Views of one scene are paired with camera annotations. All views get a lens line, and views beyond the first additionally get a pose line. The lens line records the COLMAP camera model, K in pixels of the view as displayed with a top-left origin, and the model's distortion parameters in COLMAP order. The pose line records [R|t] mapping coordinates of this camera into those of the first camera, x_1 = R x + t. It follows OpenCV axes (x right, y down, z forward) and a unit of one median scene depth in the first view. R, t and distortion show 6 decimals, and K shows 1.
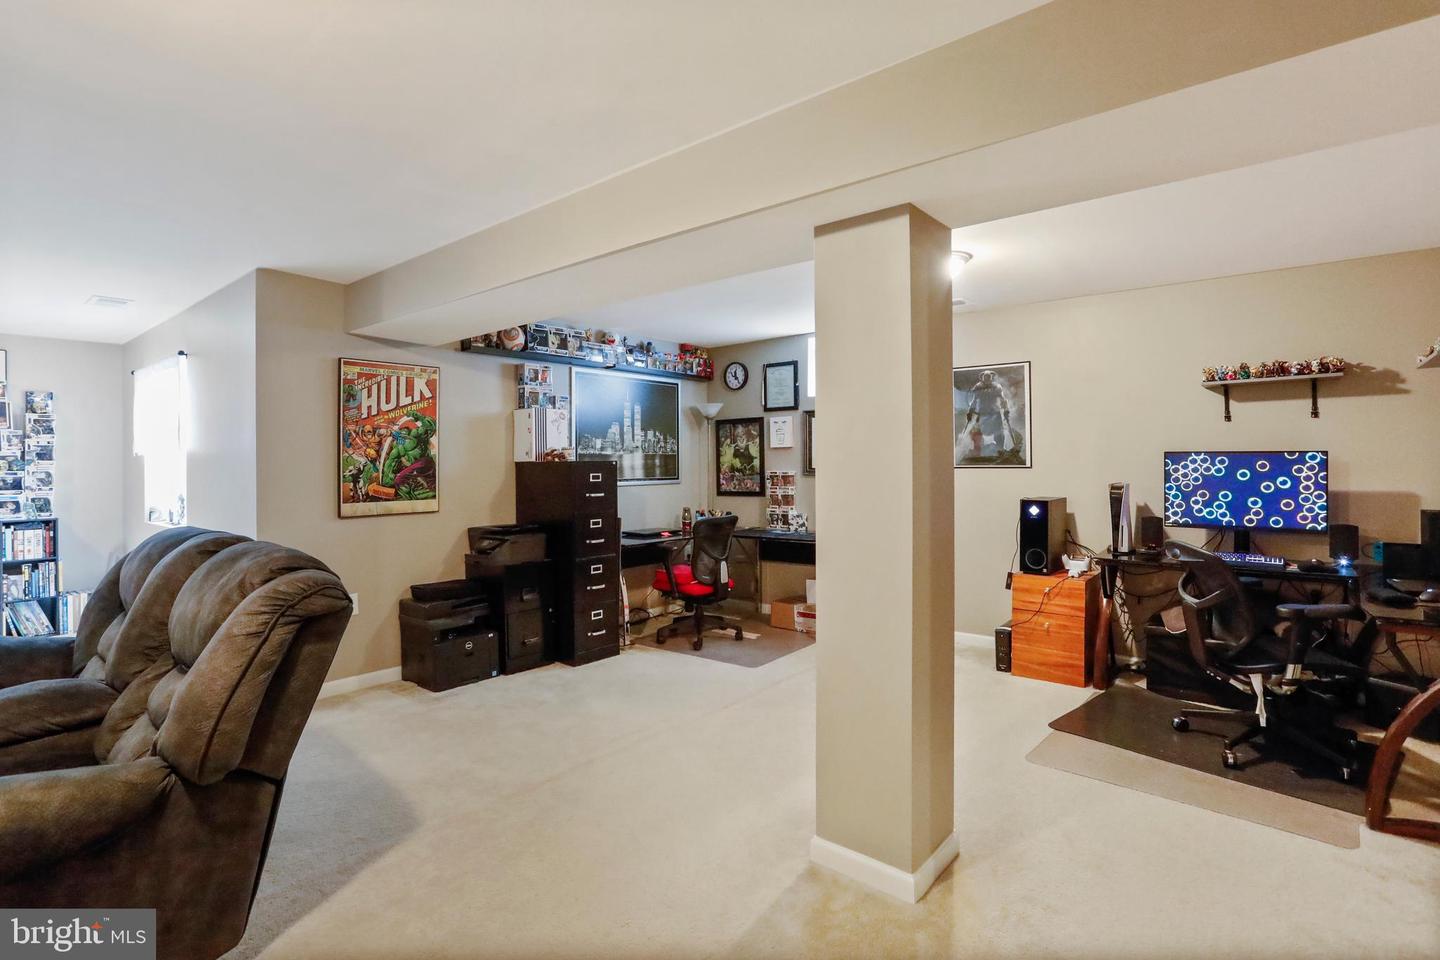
lens RADIAL K [[708.2, 0, 730.0], [0, 708.2, 467.8], [0, 0, 1]] dist [-0.019448, 0.003723]
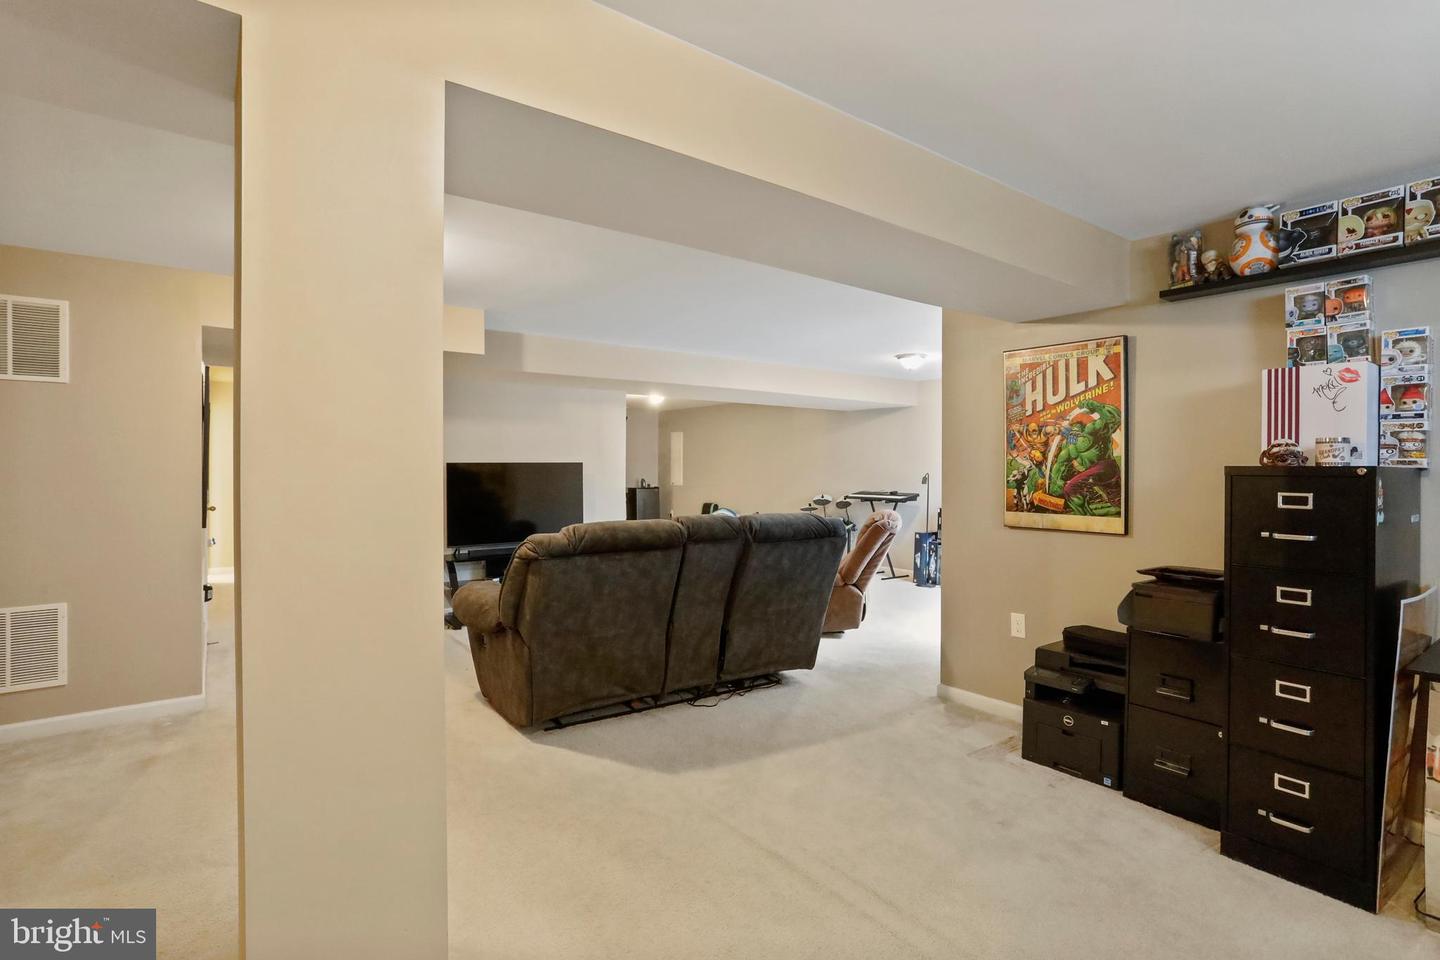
lens RADIAL K [[708.2, 0, 713.6], [0, 708.2, 475.5], [0, 0, 1]] dist [-0.019448, 0.003723]
pose [[-0.253765, 0.017630, -0.967105, 0.394786], [-0.012018, 0.999699, 0.021377, -0.009628], [0.967191, 0.017047, -0.253476, 0.789723]]
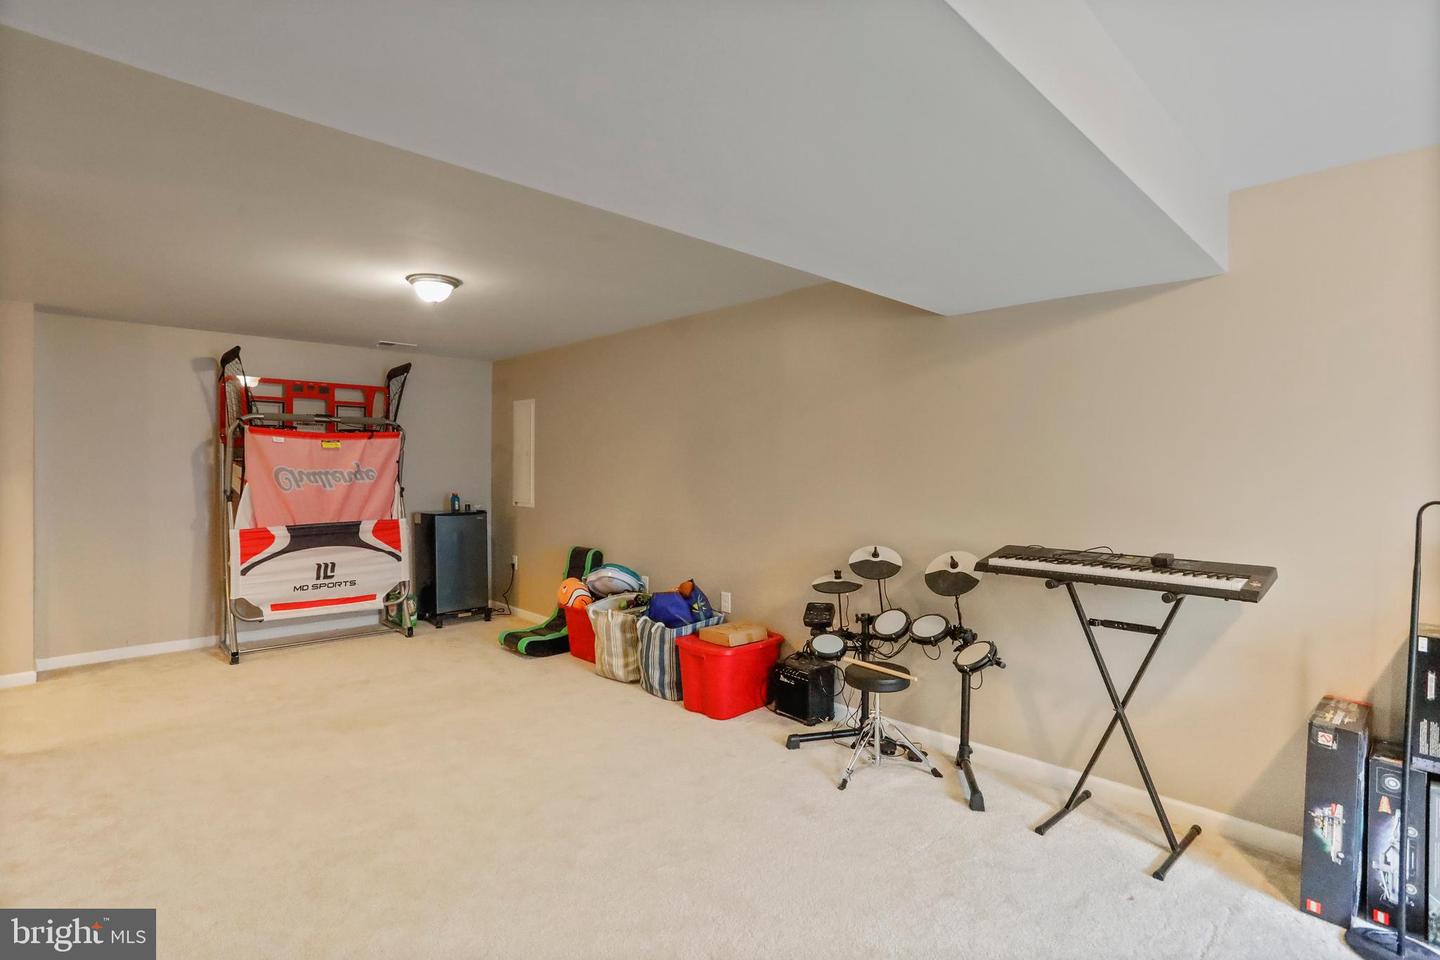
lens RADIAL K [[708.2, 0, 723.6], [0, 708.2, 472.1], [0, 0, 1]] dist [-0.019448, 0.003723]
pose [[-0.120528, 0.012468, -0.992632, -0.958228], [-0.012040, 0.999829, 0.014020, -0.002978], [0.992637, 0.013641, -0.120357, 0.494293]]
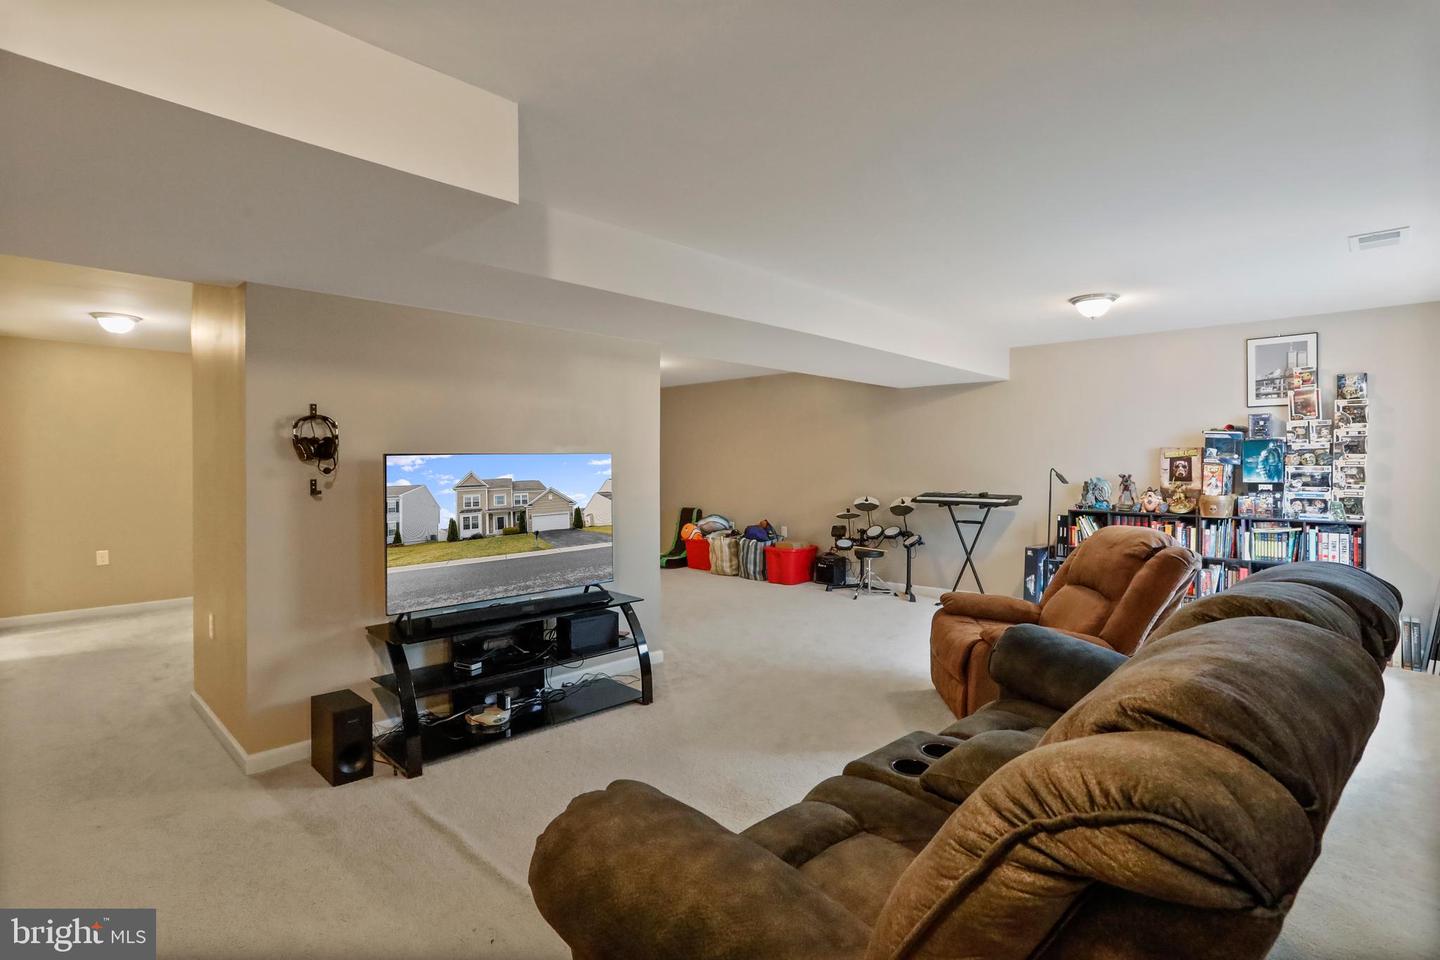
lens RADIAL K [[708.2, 0, 724.8], [0, 708.2, 469.3], [0, 0, 1]] dist [-0.019448, 0.003723]
pose [[-0.066360, 0.018080, -0.997632, -0.094087], [-0.006466, 0.999807, 0.018550, -0.002965], [0.997775, 0.007681, -0.066230, 0.347864]]
